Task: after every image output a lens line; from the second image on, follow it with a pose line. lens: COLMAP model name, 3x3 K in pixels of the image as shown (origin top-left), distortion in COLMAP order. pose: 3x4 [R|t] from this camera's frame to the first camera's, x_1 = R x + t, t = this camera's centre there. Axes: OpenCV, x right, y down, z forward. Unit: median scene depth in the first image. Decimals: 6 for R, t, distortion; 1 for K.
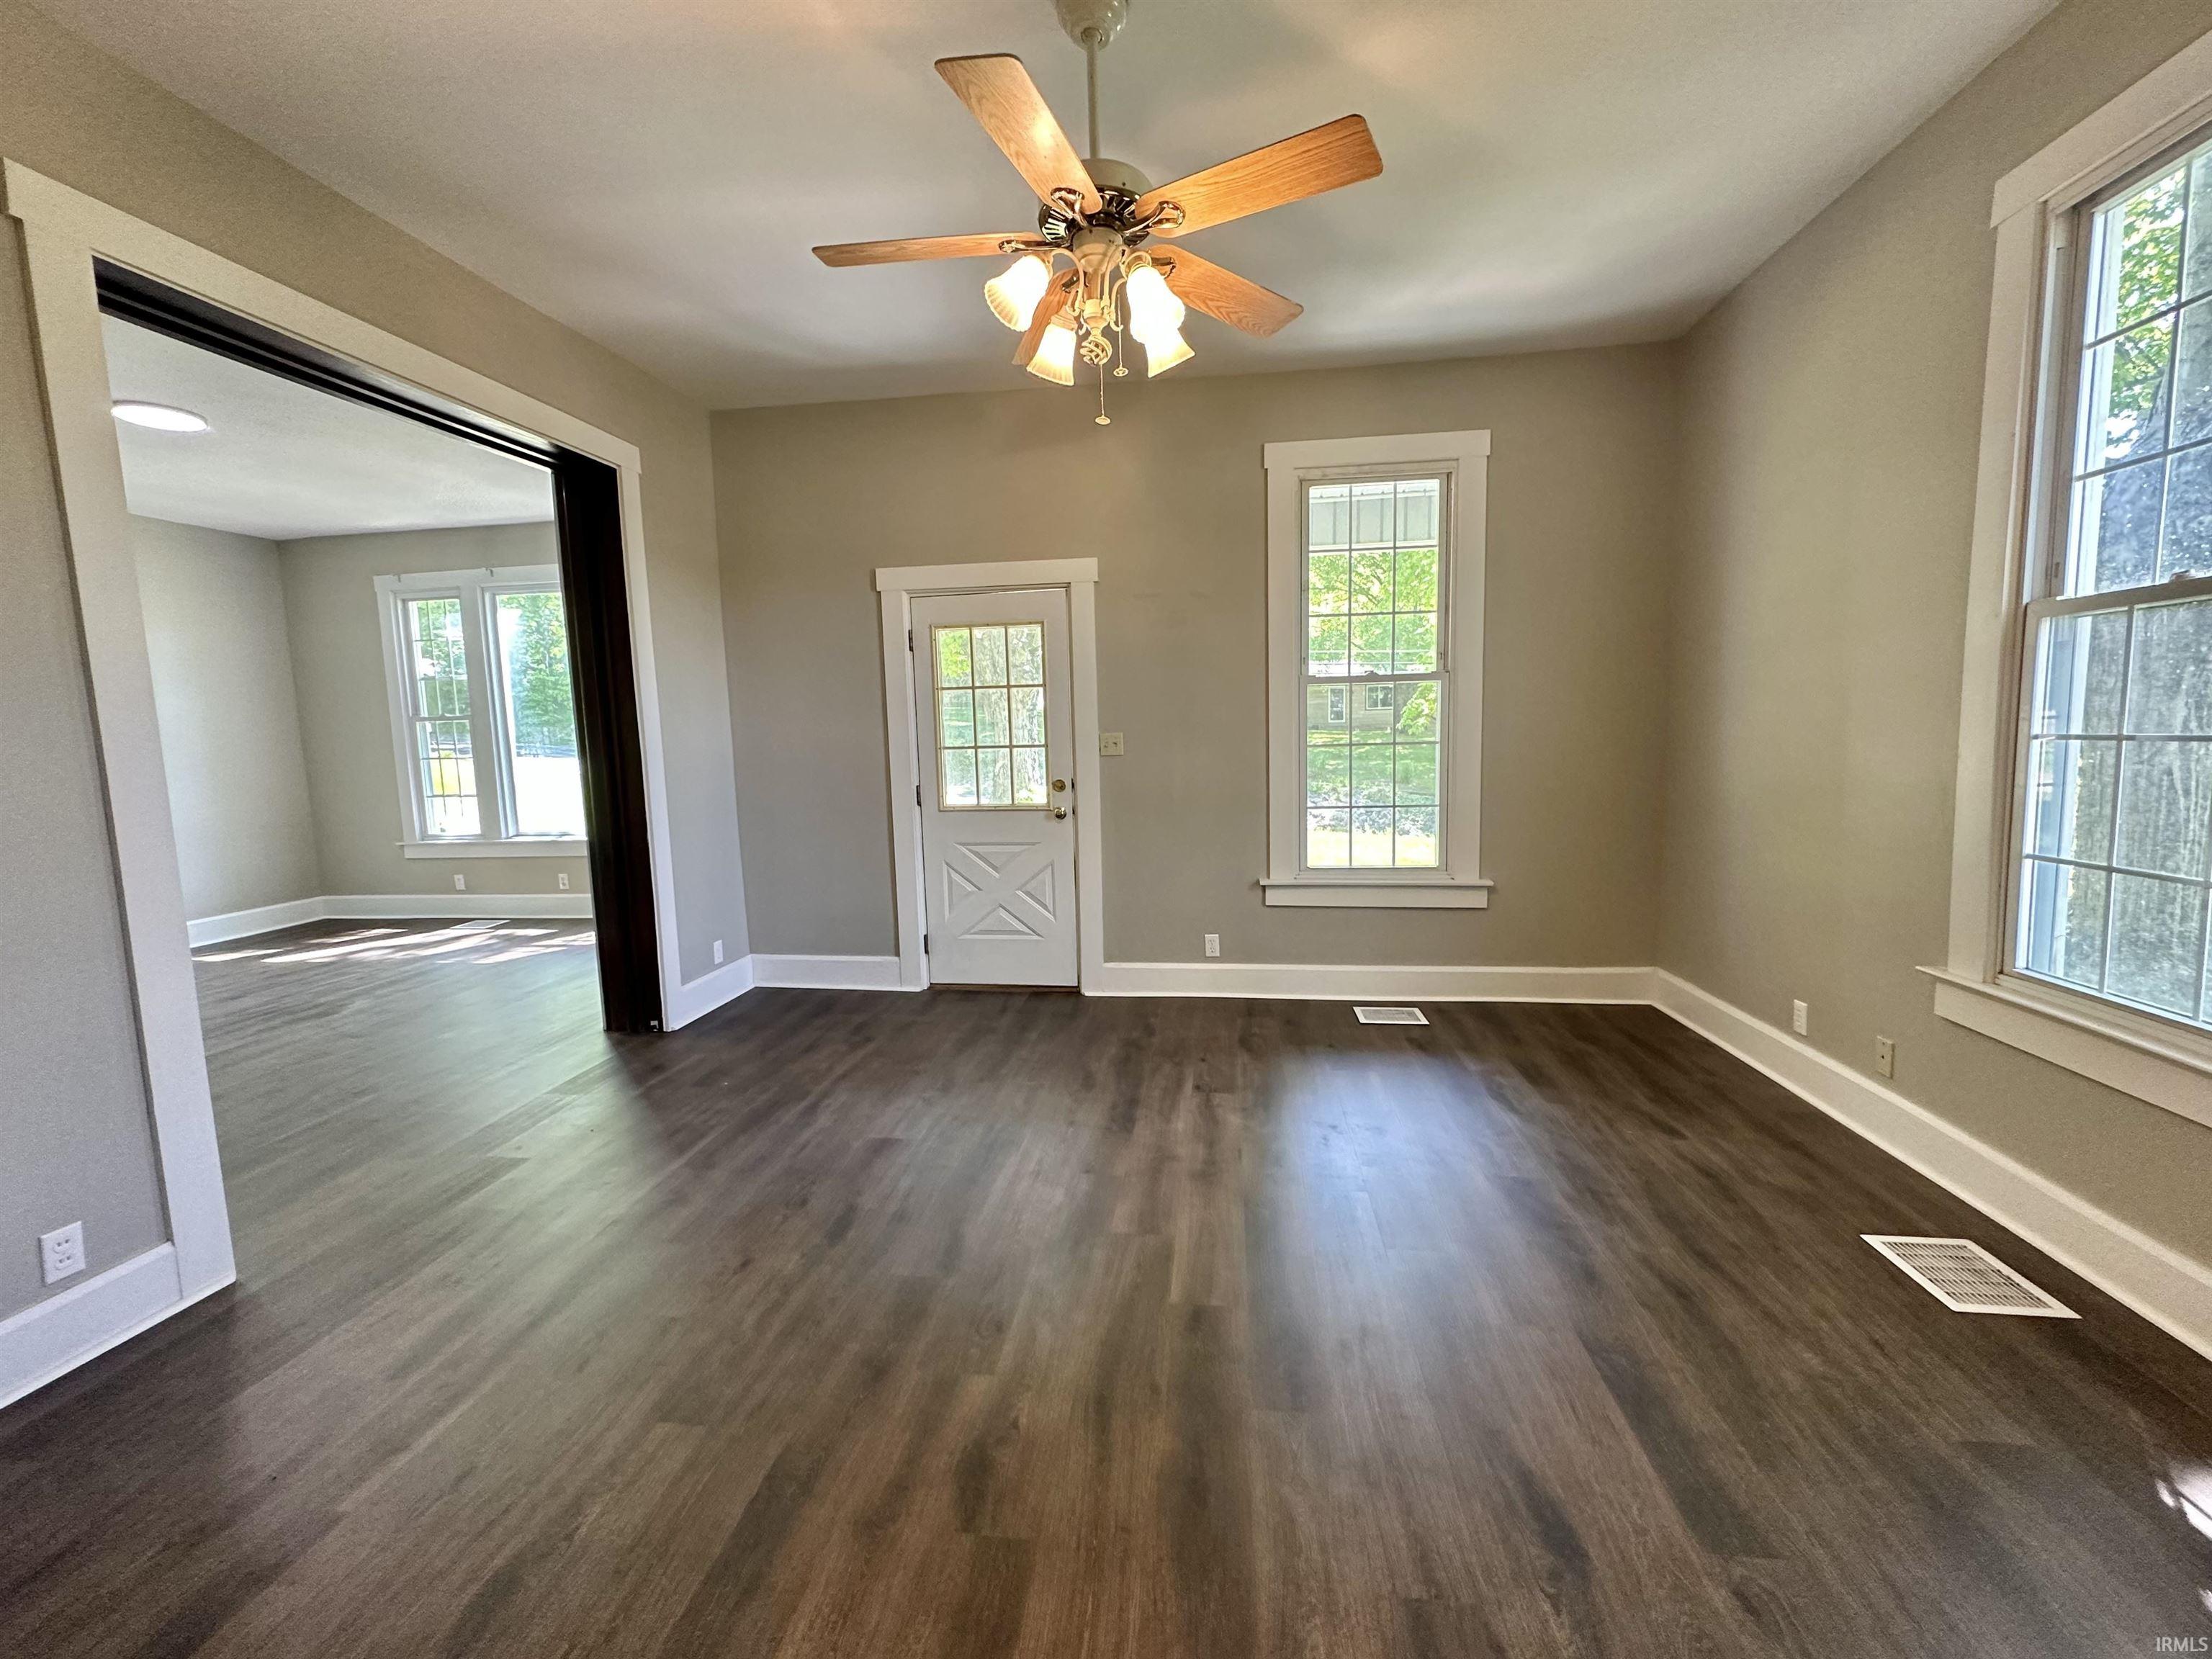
lens RADIAL K [[881.7, 0, 1103.5], [0, 881.7, 823.3], [0, 0, 1]] dist [-0.003646, 0.000395]
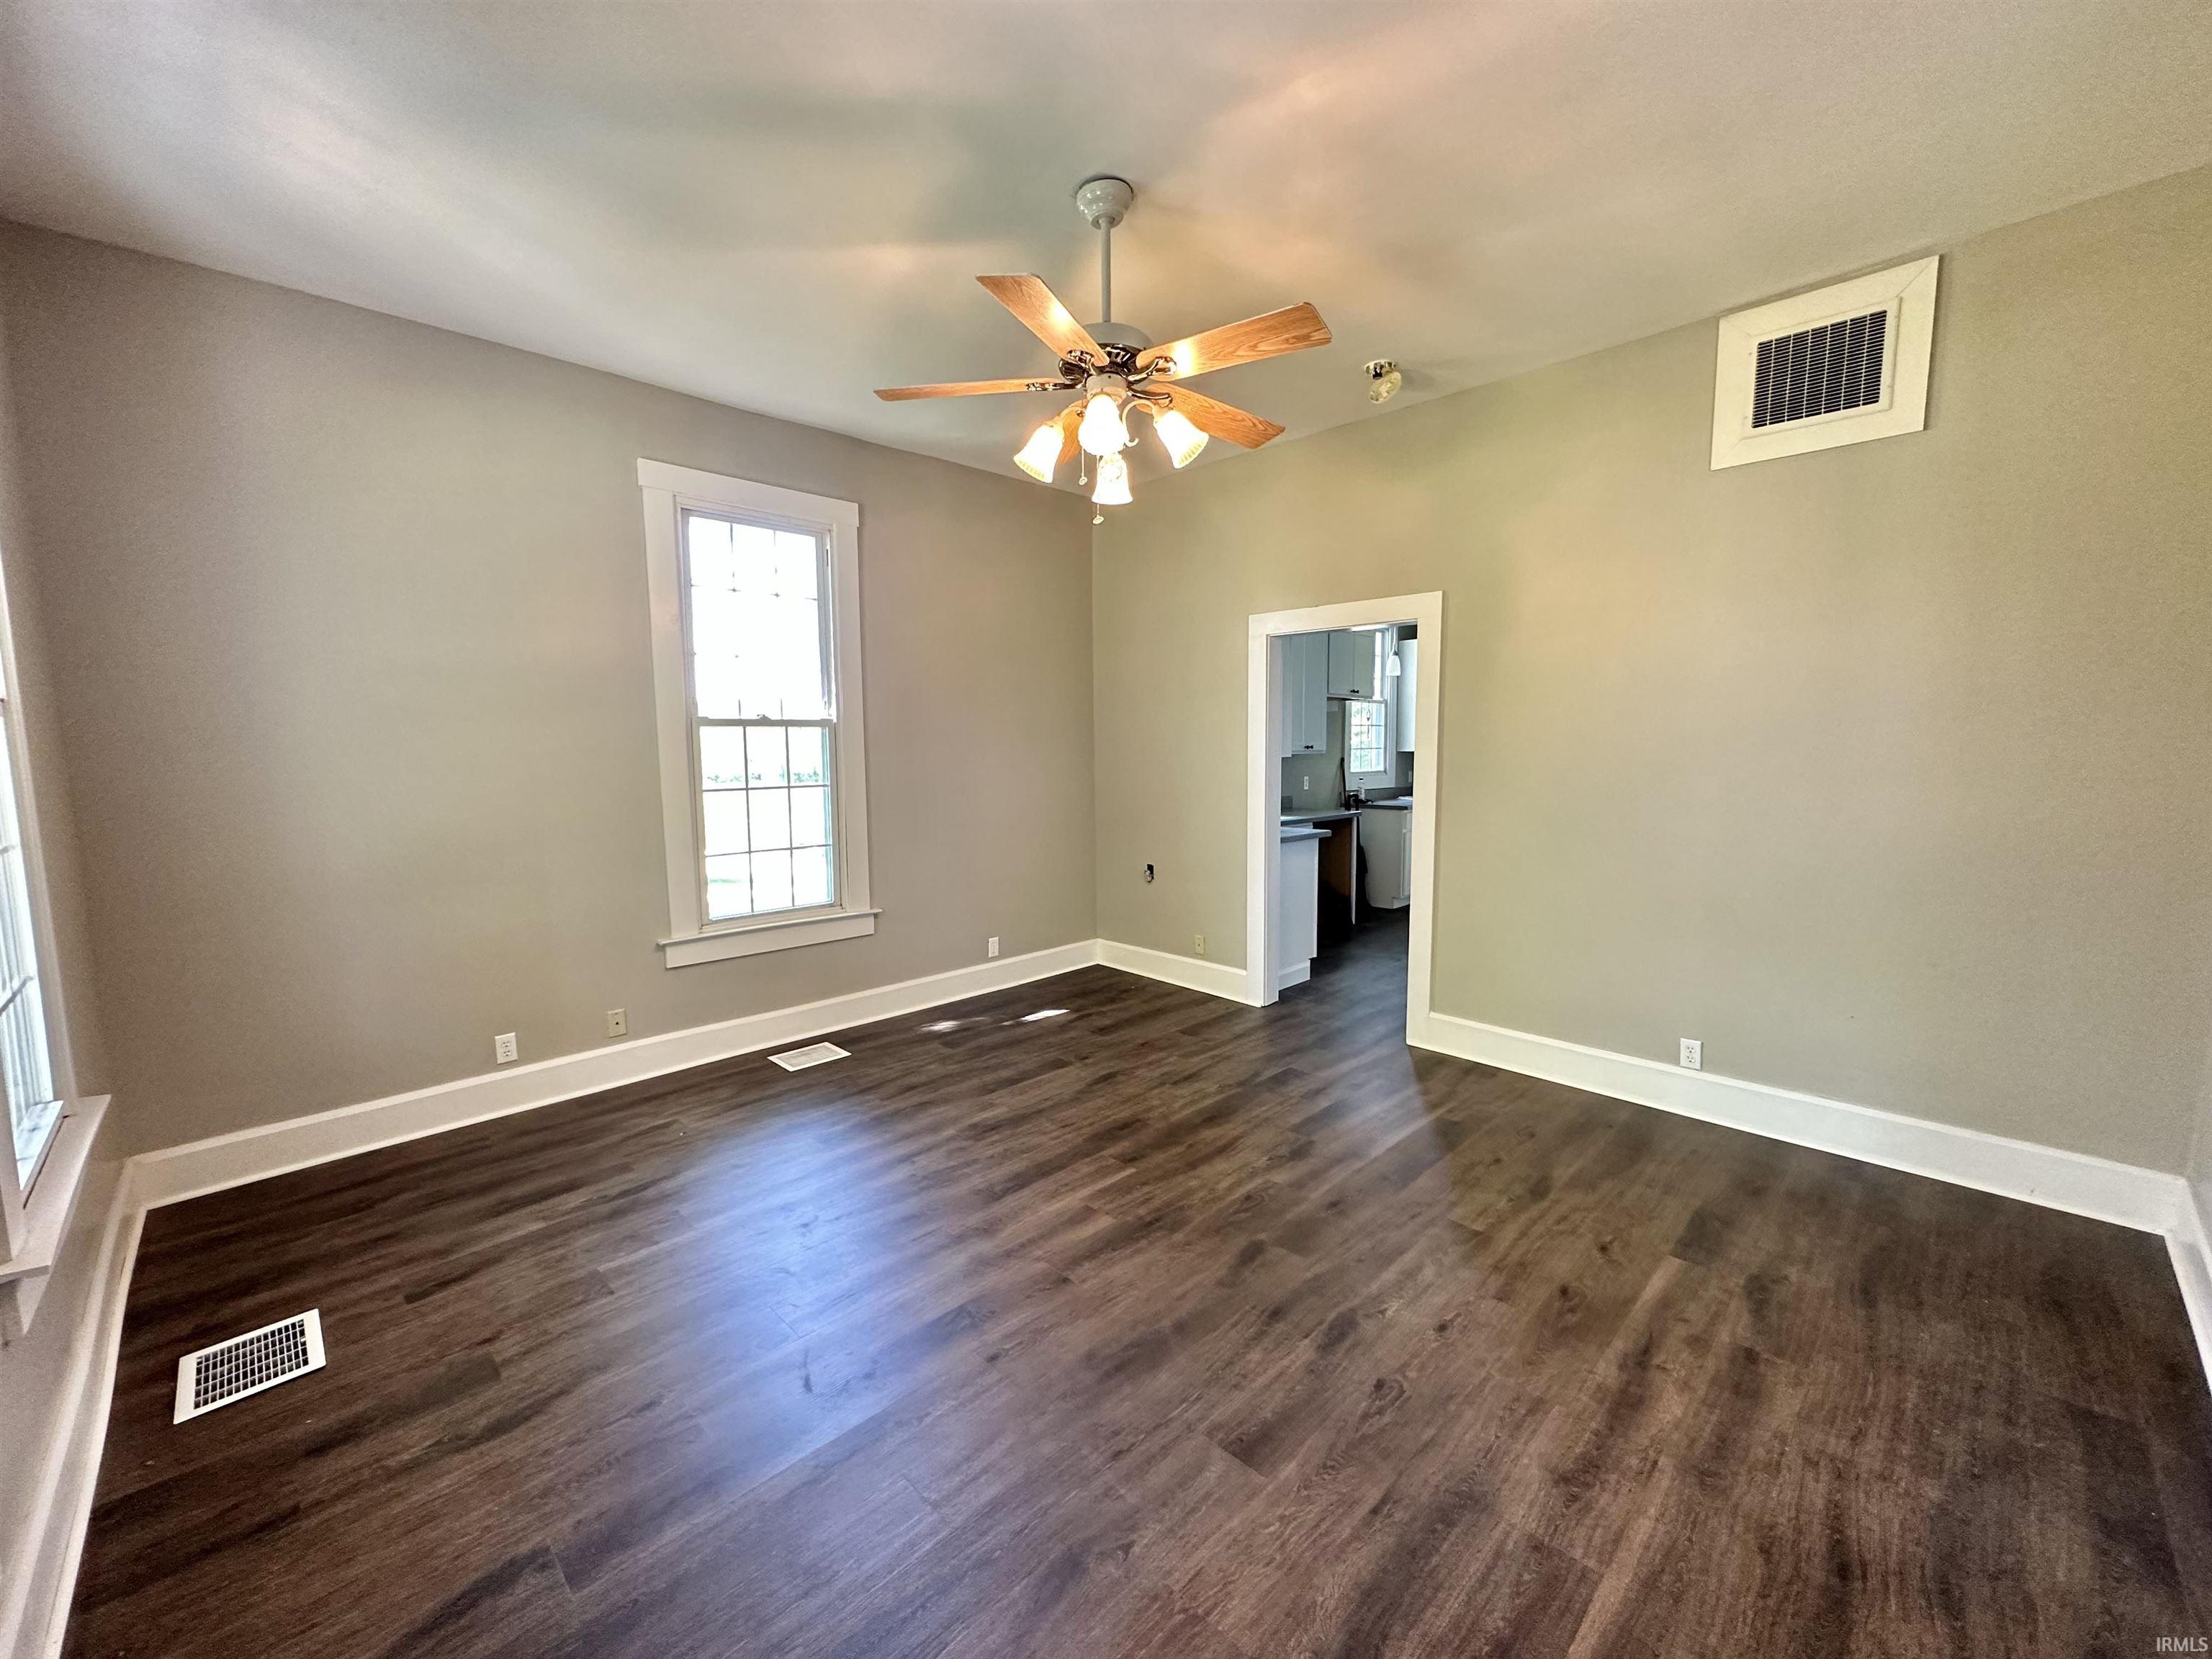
lens RADIAL K [[881.7, 0, 1097.6], [0, 881.7, 834.8], [0, 0, 1]] dist [-0.003646, 0.000395]
pose [[-0.791783, -0.027500, 0.610183, -0.611504], [0.093555, 0.981738, 0.165644, -0.204405], [-0.603595, 0.188240, -0.774751, 1.682267]]
